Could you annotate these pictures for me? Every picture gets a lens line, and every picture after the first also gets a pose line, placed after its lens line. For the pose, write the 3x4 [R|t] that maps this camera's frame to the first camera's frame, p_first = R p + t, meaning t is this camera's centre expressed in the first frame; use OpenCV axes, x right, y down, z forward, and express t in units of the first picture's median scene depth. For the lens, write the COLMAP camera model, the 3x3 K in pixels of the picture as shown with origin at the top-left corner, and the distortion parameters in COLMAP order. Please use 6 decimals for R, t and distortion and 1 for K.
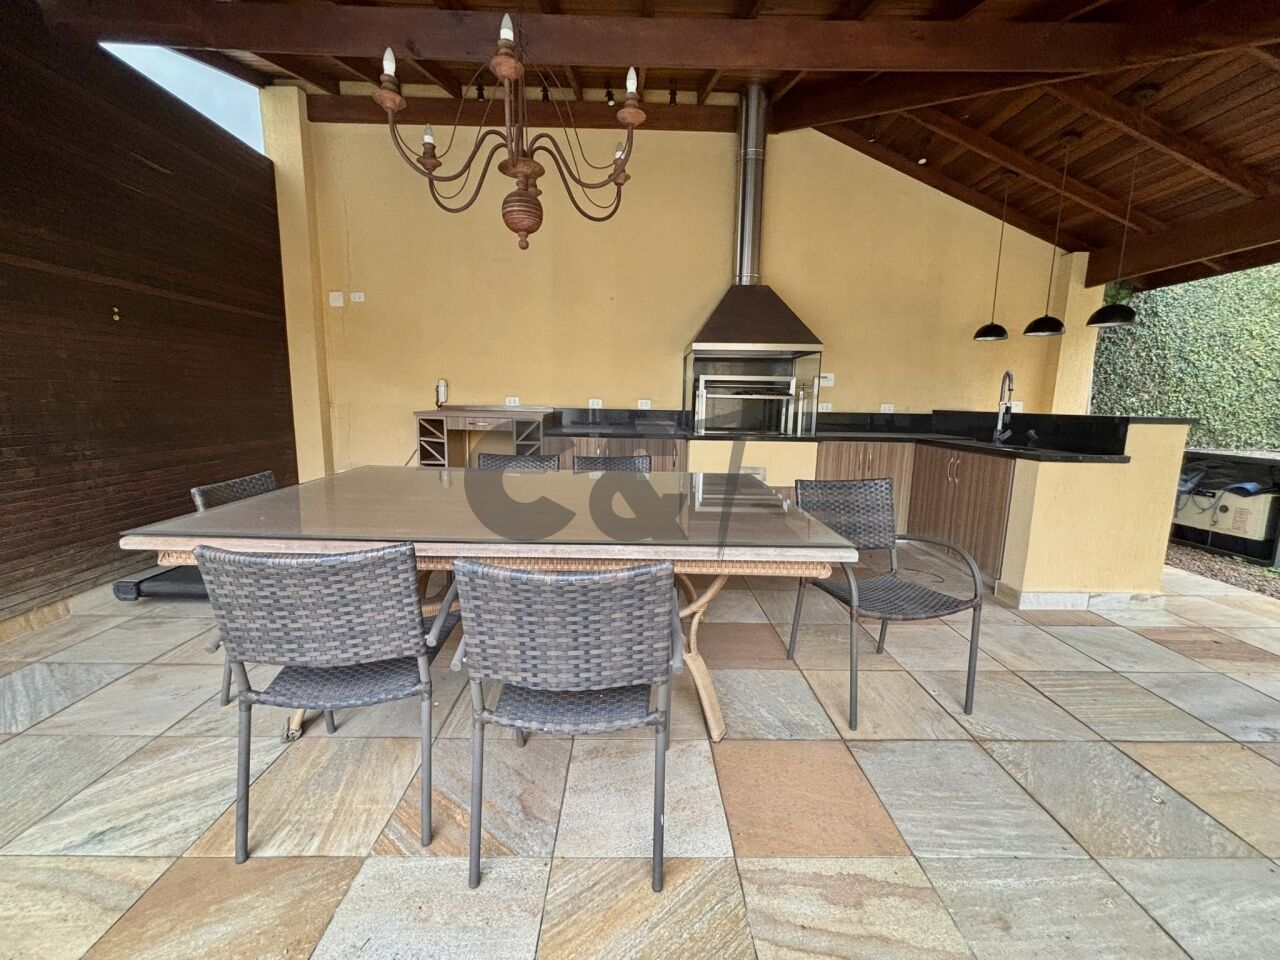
lens RADIAL K [[518.3, 0, 640.6], [0, 518.3, 478.2], [0, 0, 1]] dist [-0.002149, 0.000257]
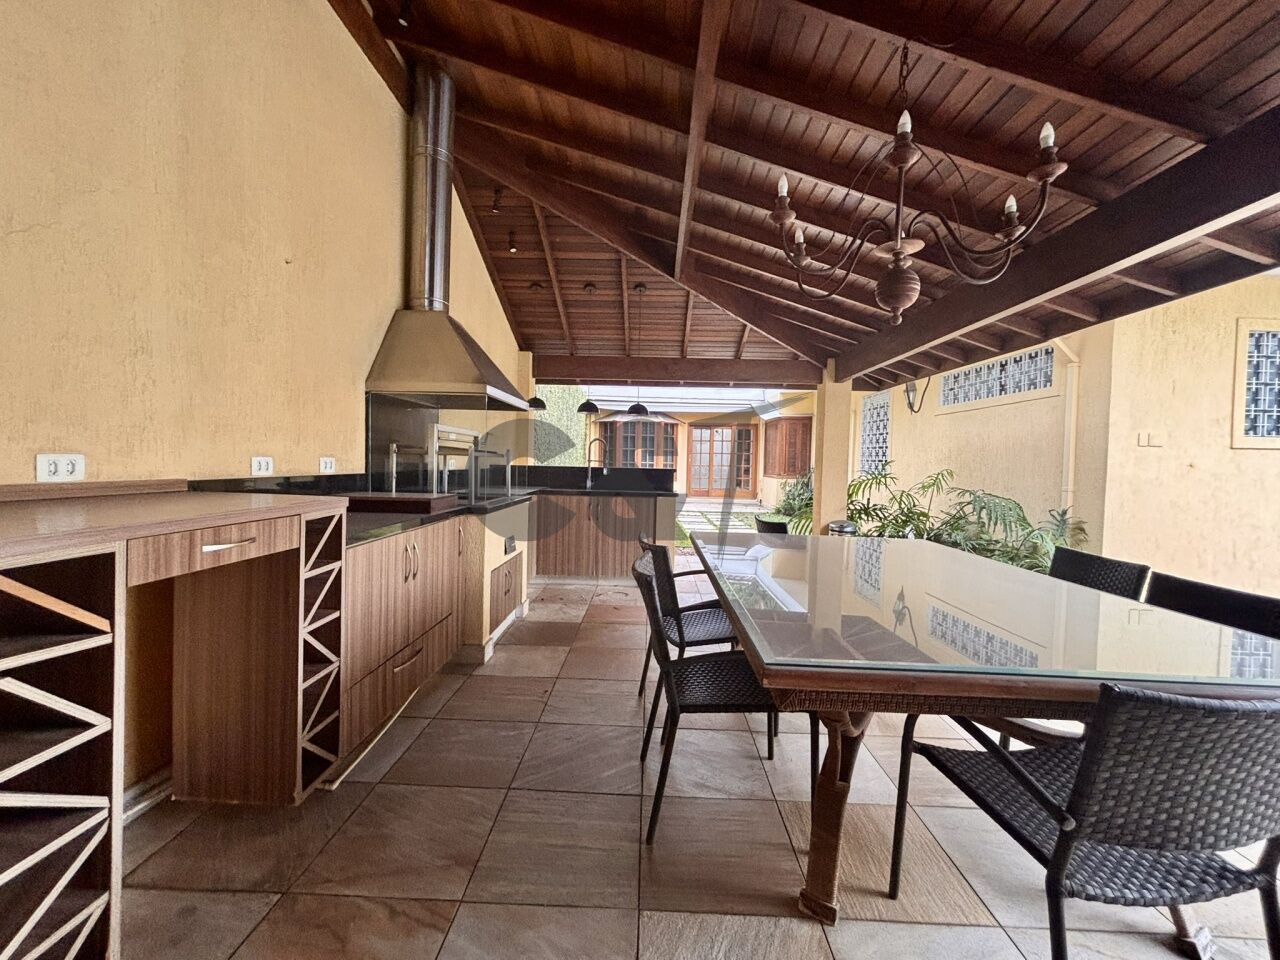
lens RADIAL K [[518.3, 0, 640.6], [0, 518.3, 478.2], [0, 0, 1]] dist [-0.002149, 0.000257]
pose [[0.040582, -0.046420, 0.998097, -0.607568], [0.116691, 0.992305, 0.041406, -0.128189], [-0.992339, 0.114788, 0.045686, 0.730279]]
